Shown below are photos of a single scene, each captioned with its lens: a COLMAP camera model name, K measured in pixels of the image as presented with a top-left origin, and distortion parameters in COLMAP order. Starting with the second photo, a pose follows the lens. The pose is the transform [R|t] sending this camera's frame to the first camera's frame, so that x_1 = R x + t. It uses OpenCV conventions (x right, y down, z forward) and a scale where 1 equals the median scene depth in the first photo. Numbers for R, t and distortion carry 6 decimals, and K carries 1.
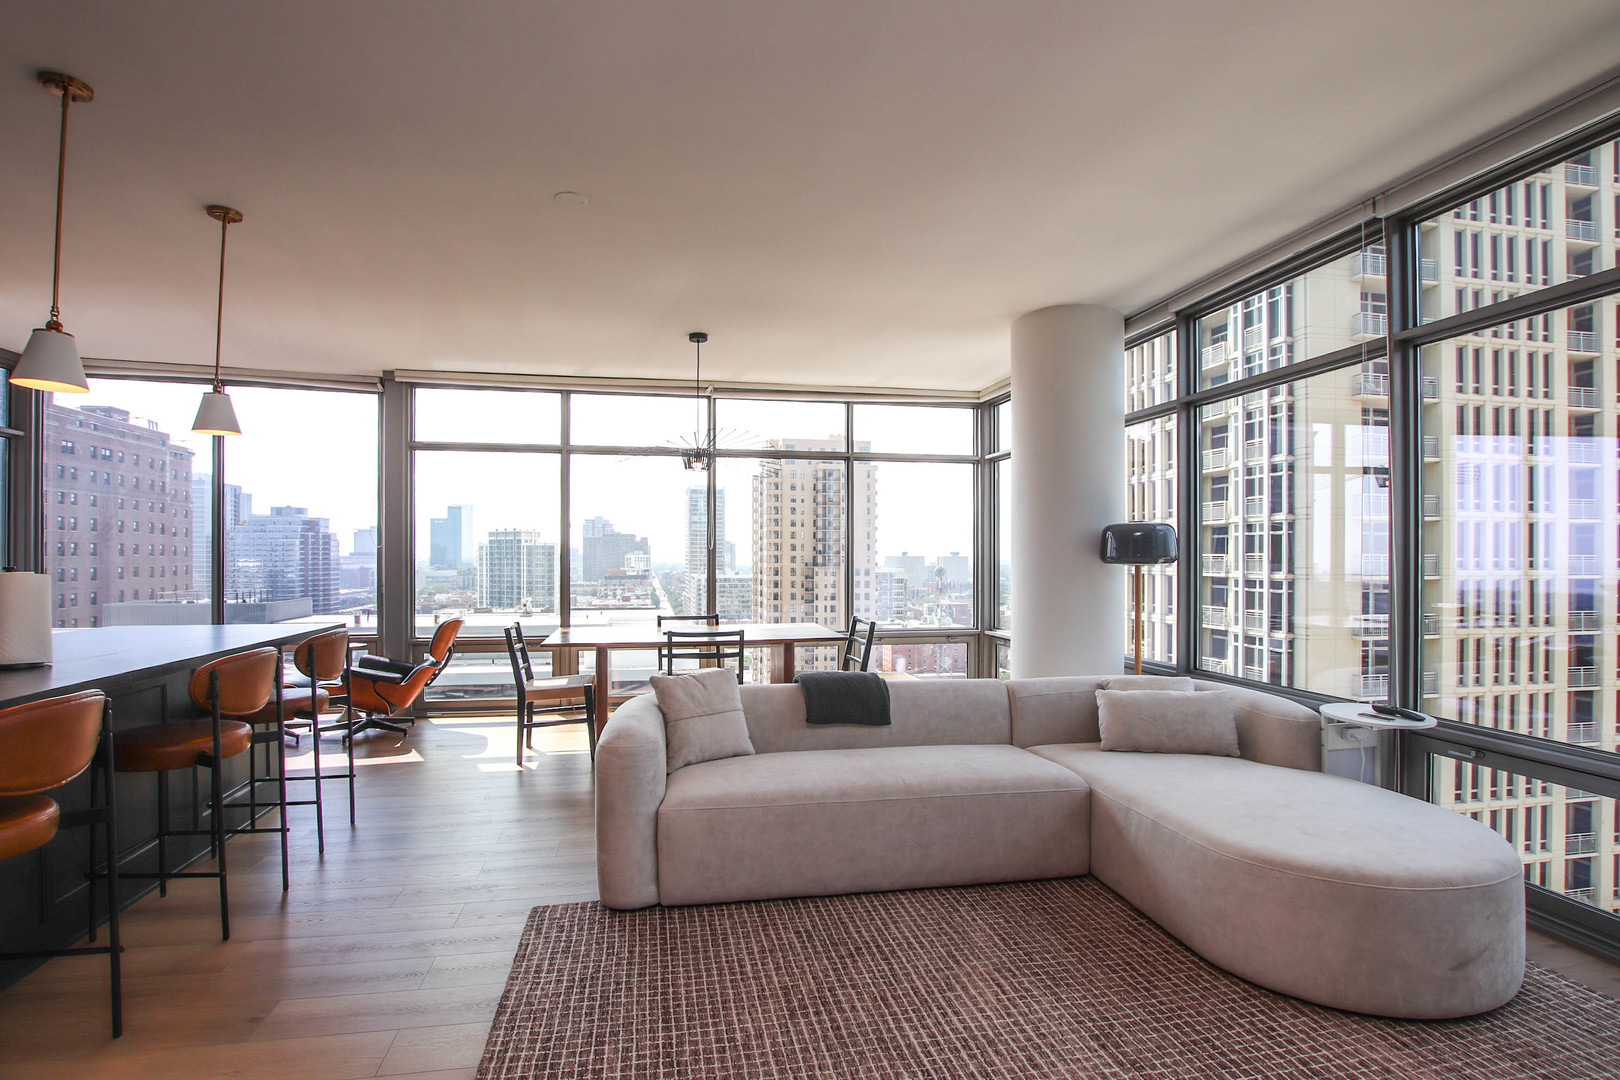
lens RADIAL K [[777.8, 0, 782.1], [0, 777.8, 556.2], [0, 0, 1]] dist [-0.030610, 0.001210]
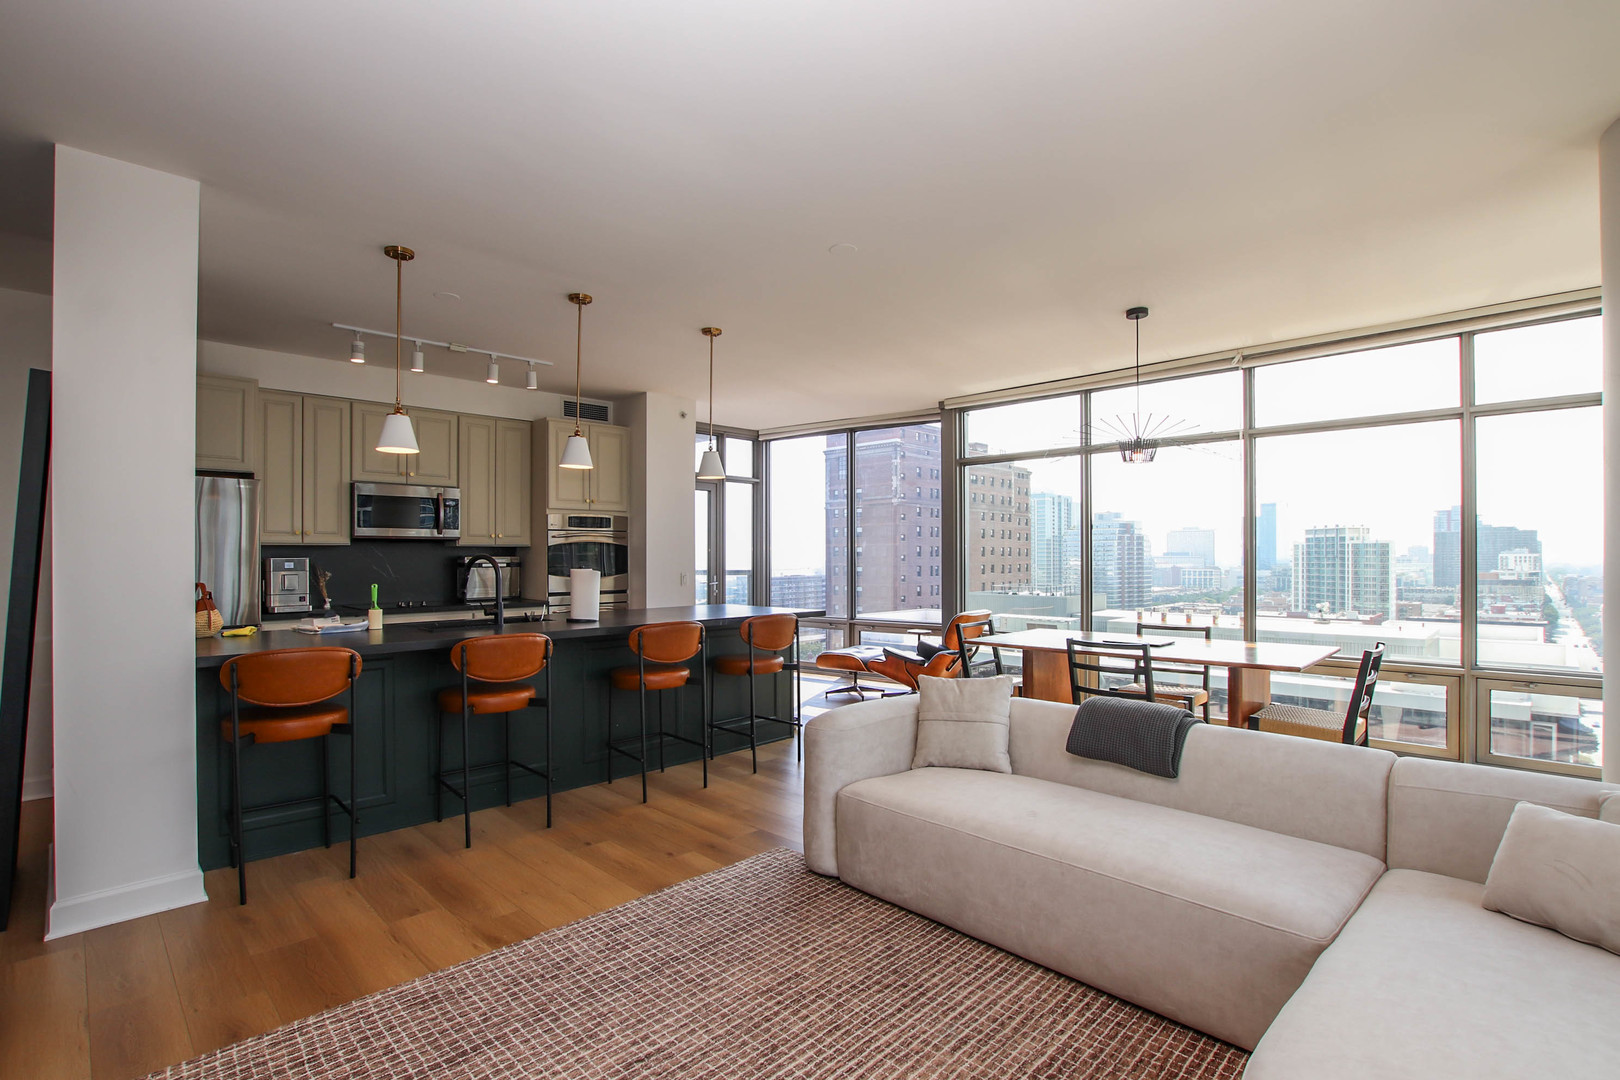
lens RADIAL K [[757.6, 0, 800.9], [0, 757.6, 552.6], [0, 0, 1]] dist [-0.028896, 0.000612]
pose [[0.568057, -0.006211, -0.822966, 0.305385], [0.002557, 0.999980, -0.005783, -0.002062], [0.822985, 0.001181, 0.568062, 0.153408]]
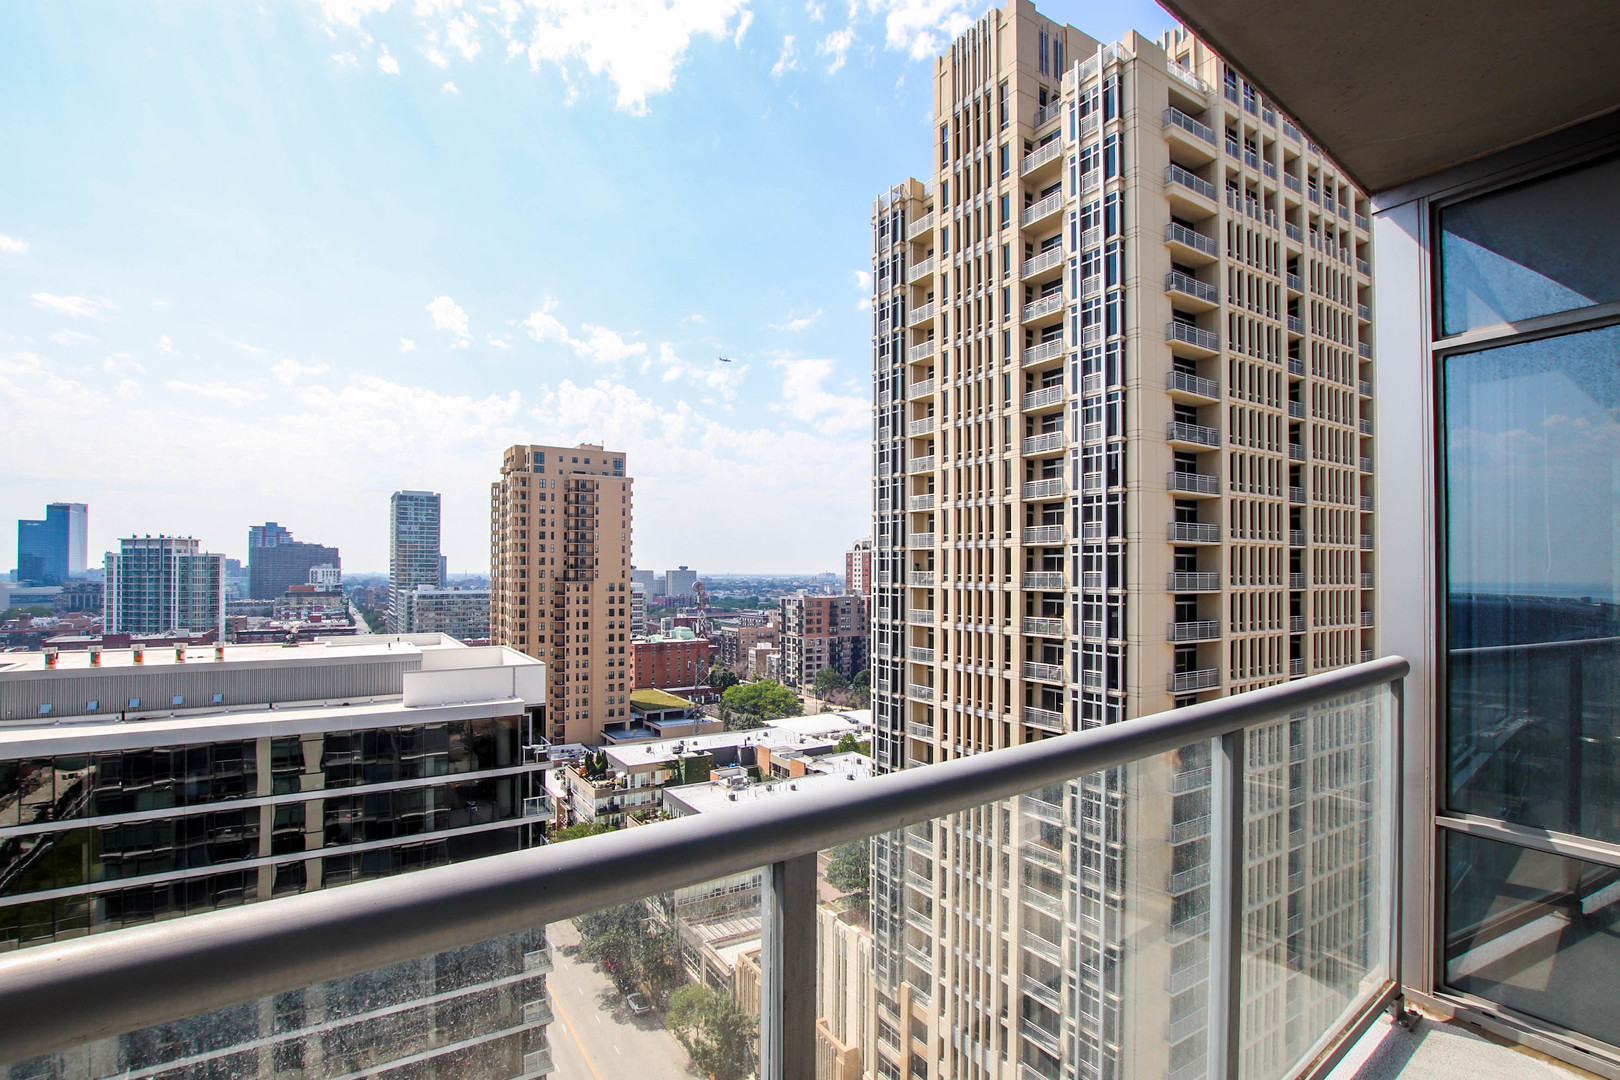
lens RADIAL K [[774.8, 0, 778.3], [0, 774.8, 564.9], [0, 0, 1]] dist [-0.039331, 0.000094]
pose [[0.925082, 0.004668, 0.379739, -1.324127], [-0.002324, 0.999975, -0.006629, -0.025244], [-0.379760, 0.005250, 0.925070, 0.608624]]
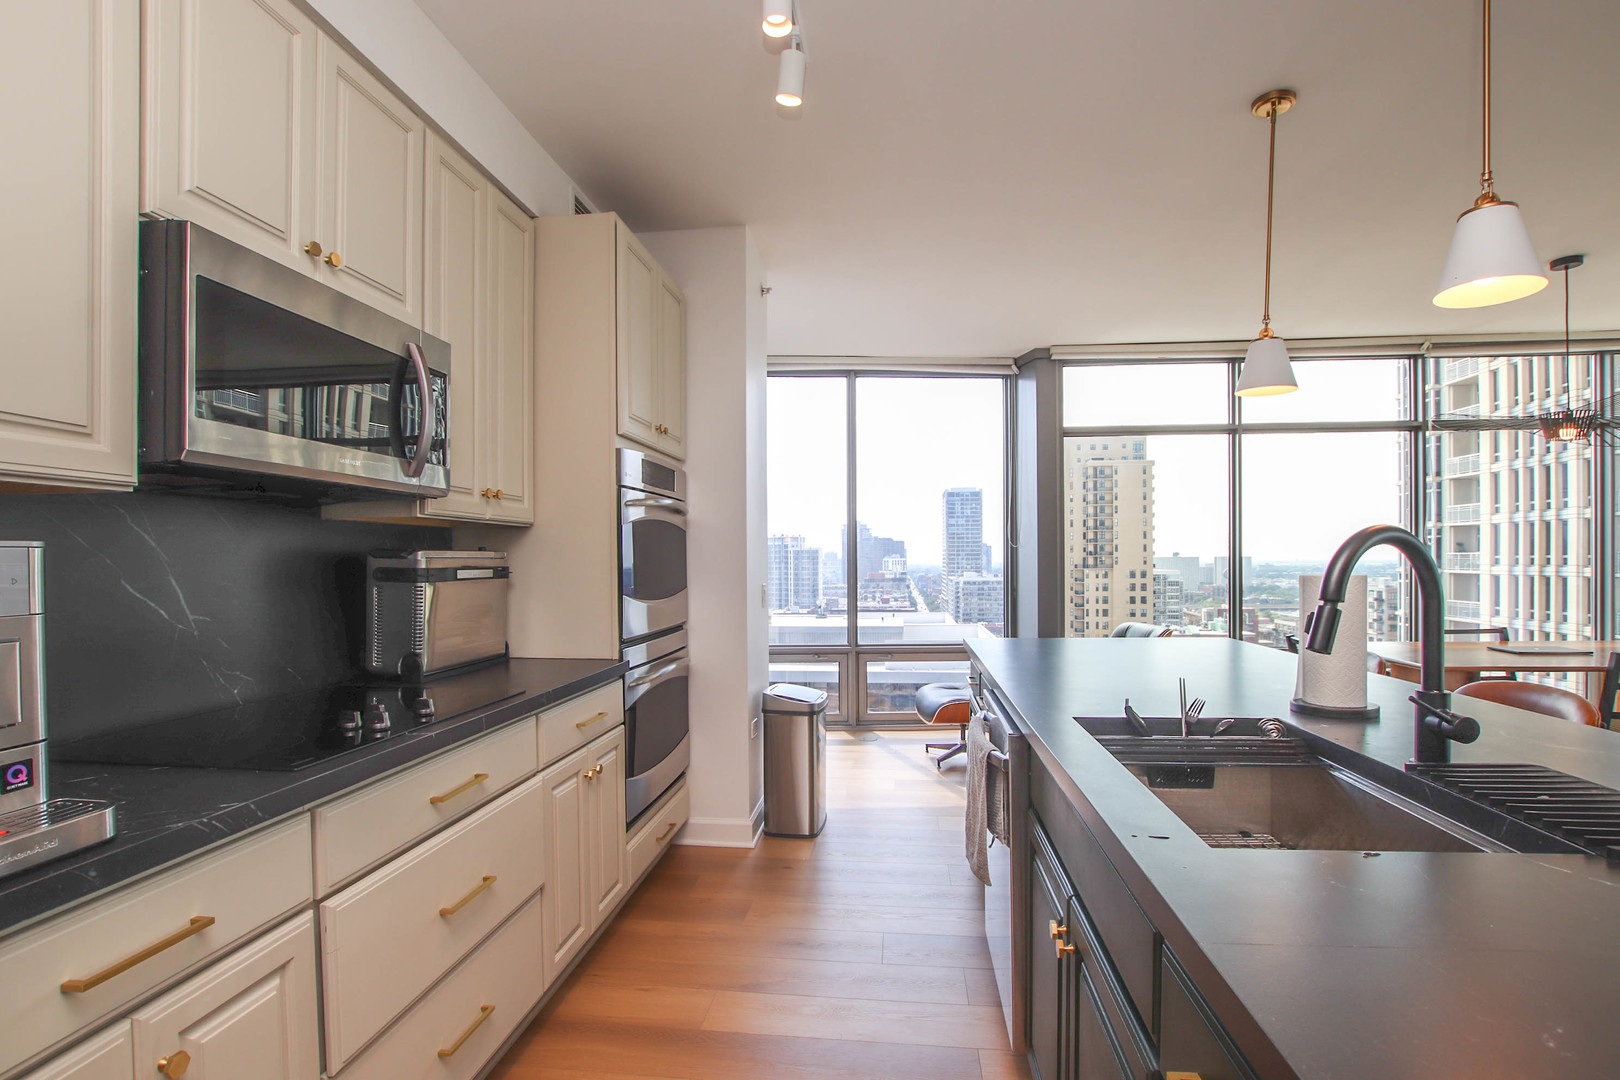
lens RADIAL K [[770.7, 0, 818.1], [0, 770.7, 568.2], [0, 0, 1]] dist [-0.025381, 0.000621]
pose [[0.965613, -0.004667, -0.259942, -0.511085], [0.007757, 0.999911, 0.010863, 0.001897], [0.259868, -0.012506, 0.965563, 0.068829]]
